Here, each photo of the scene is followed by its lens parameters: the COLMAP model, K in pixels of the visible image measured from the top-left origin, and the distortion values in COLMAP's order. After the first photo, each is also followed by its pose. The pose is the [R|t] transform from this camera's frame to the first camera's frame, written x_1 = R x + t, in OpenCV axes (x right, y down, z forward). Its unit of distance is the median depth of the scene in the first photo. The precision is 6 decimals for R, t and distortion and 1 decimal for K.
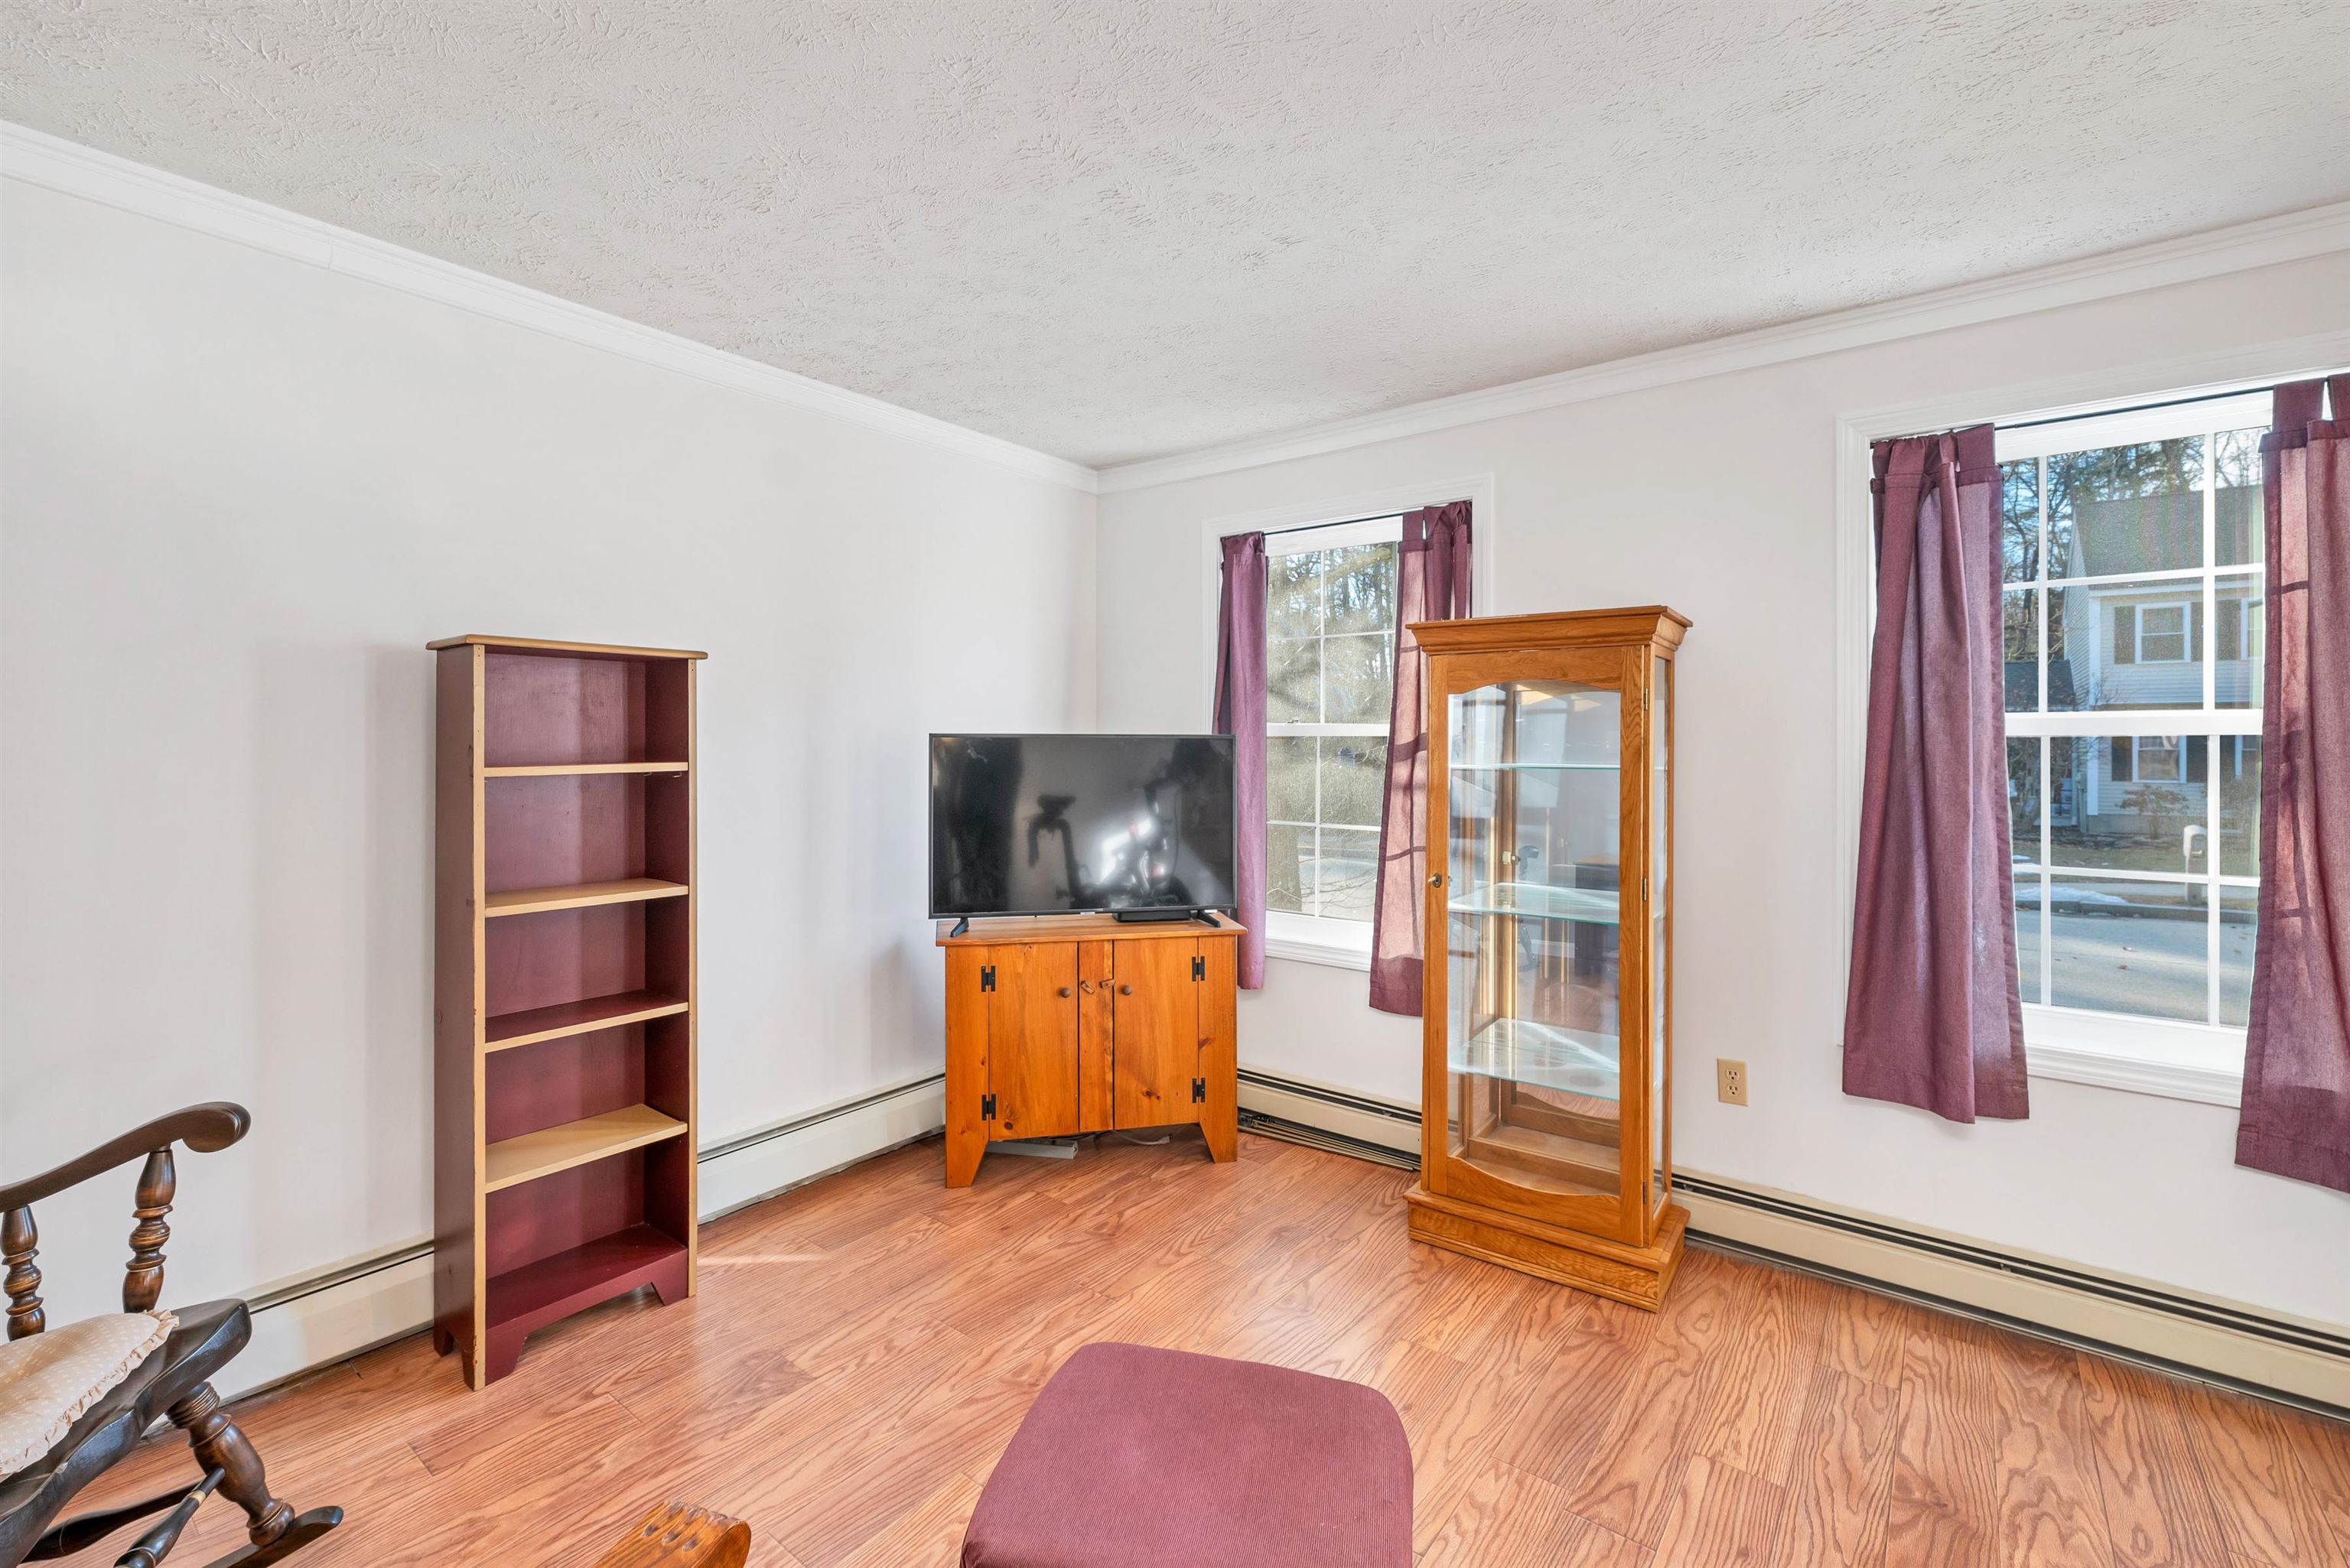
lens RADIAL K [[996.8, 0, 1175.4], [0, 996.8, 746.7], [0, 0, 1]] dist [0.000906, 0.000287]
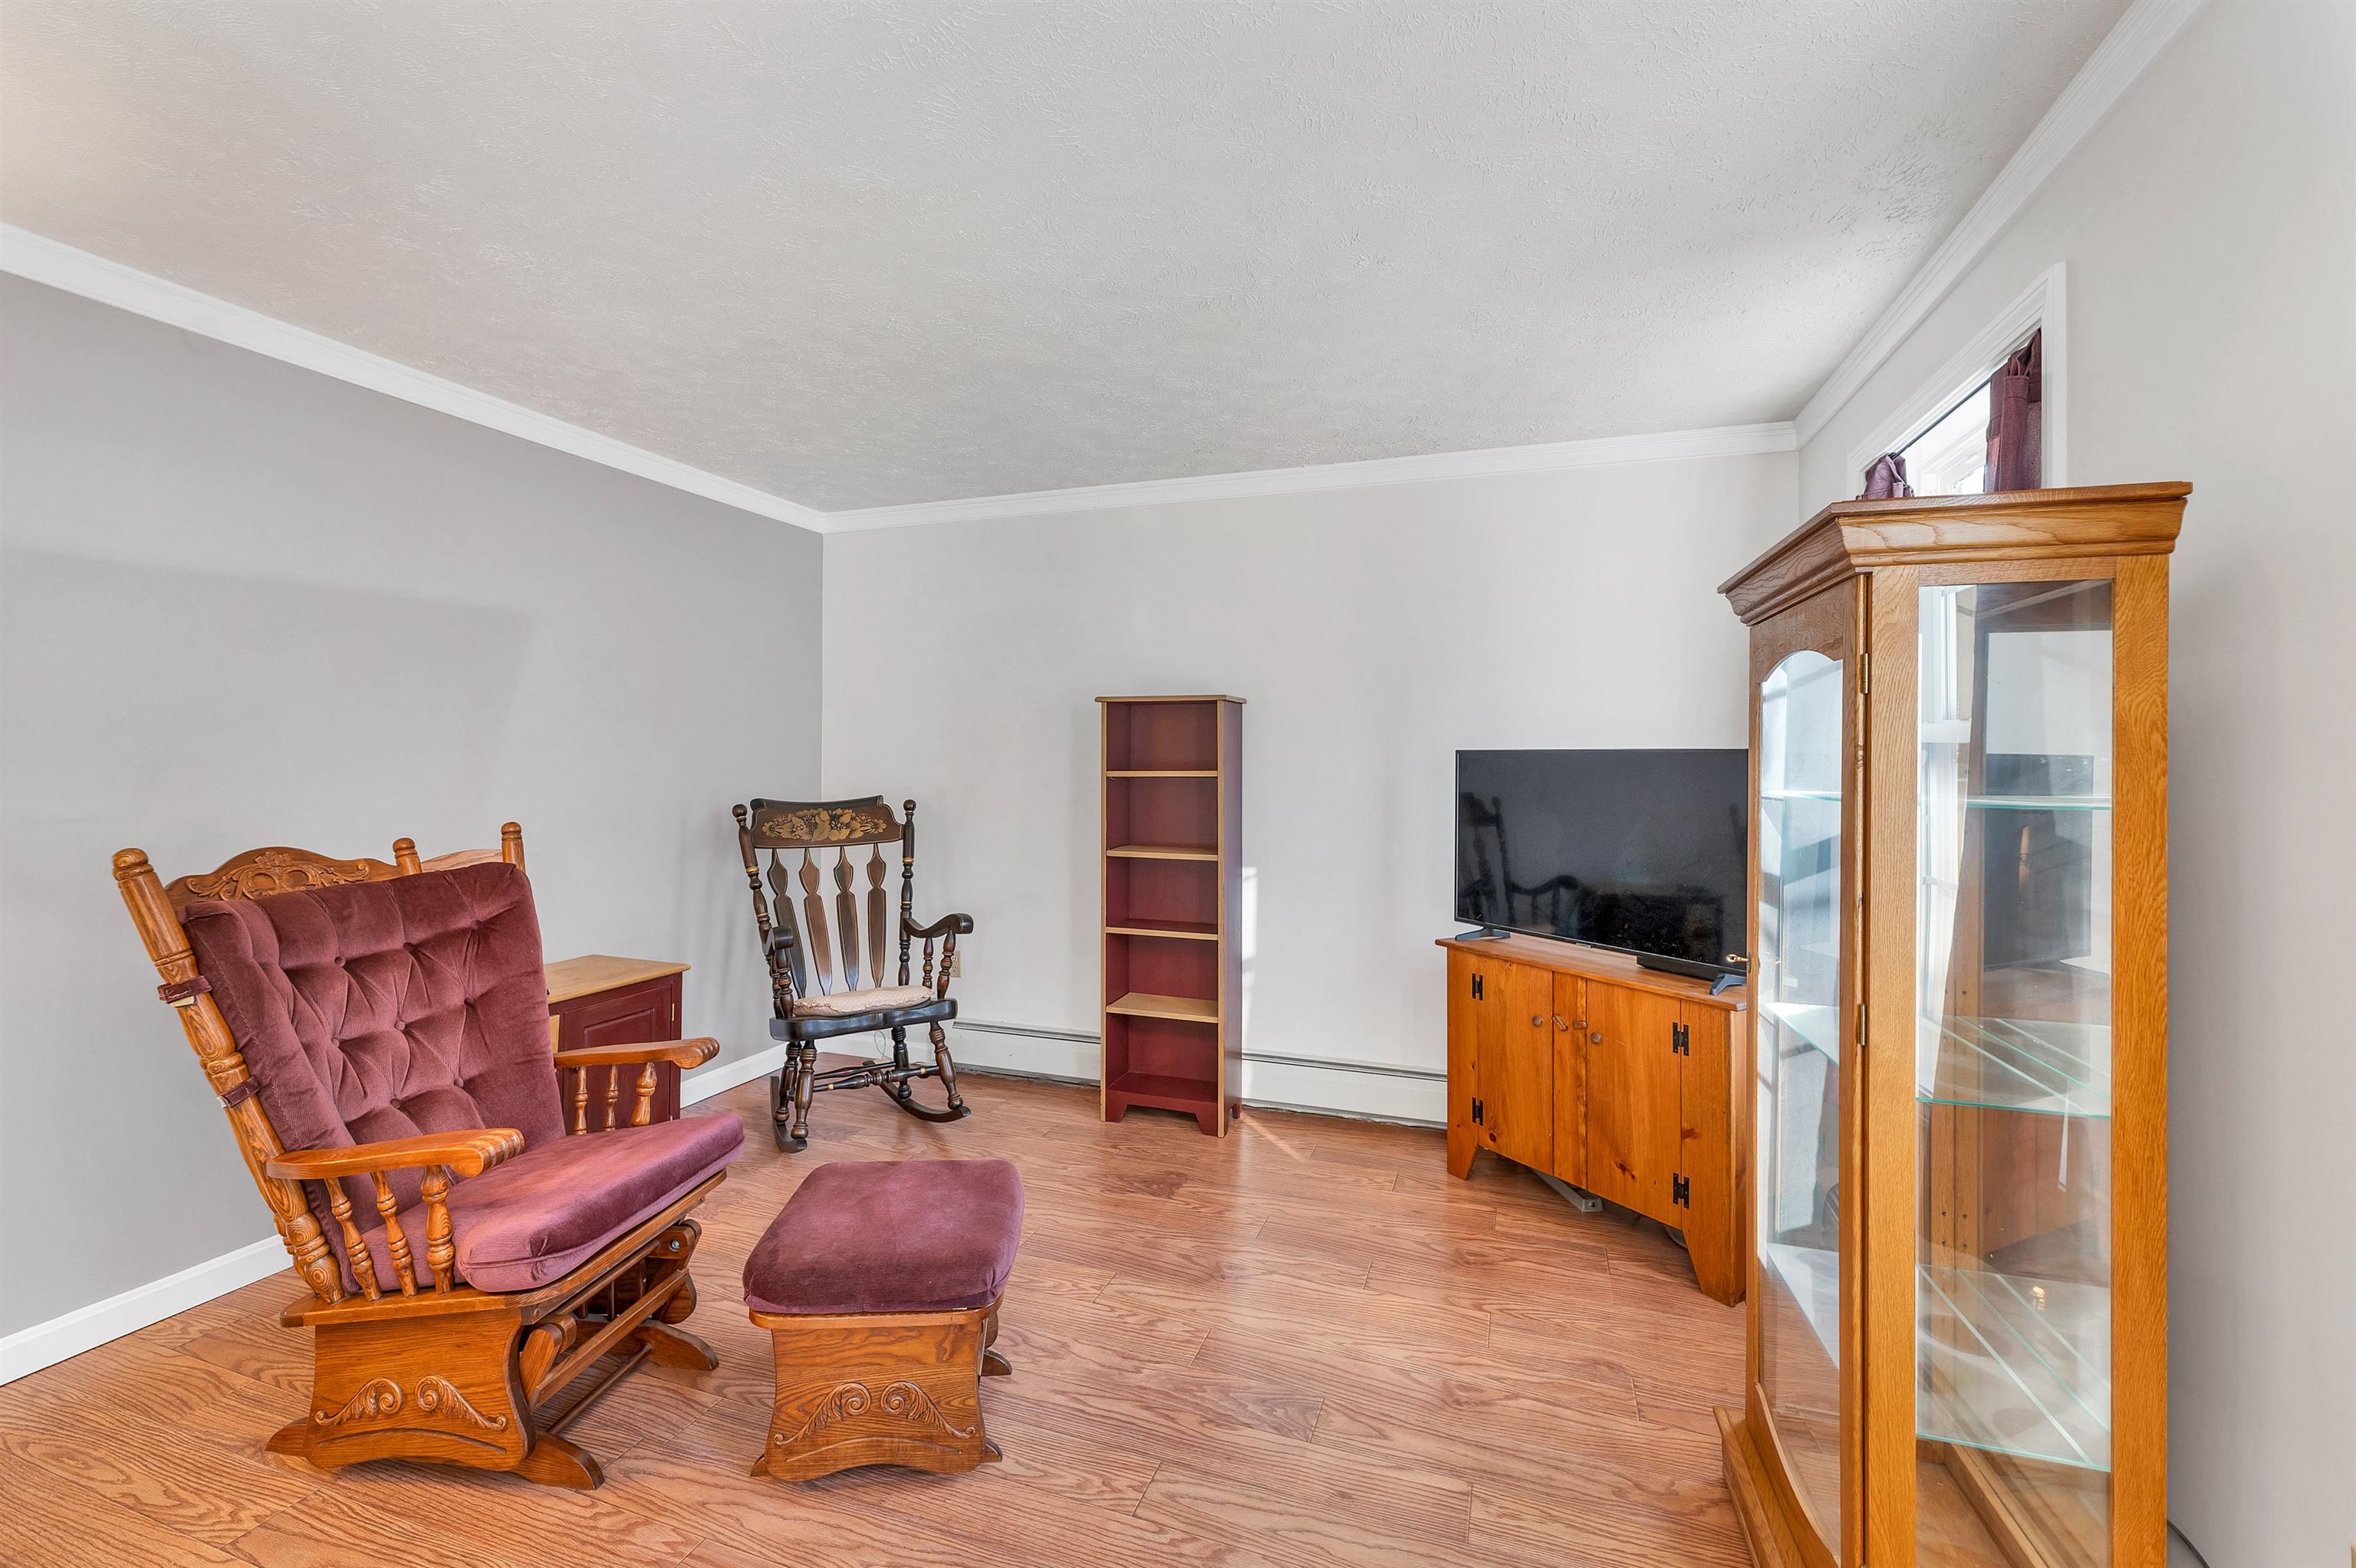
lens RADIAL K [[974.0, 0, 1173.9], [0, 974.0, 761.0], [0, 0, 1]] dist [-0.000297, -0.000018]
pose [[0.324468, 0.000514, -0.945897, 0.723115], [-0.009165, 0.999955, -0.002600, 0.004348], [0.945852, 0.009513, 0.324458, 0.404389]]
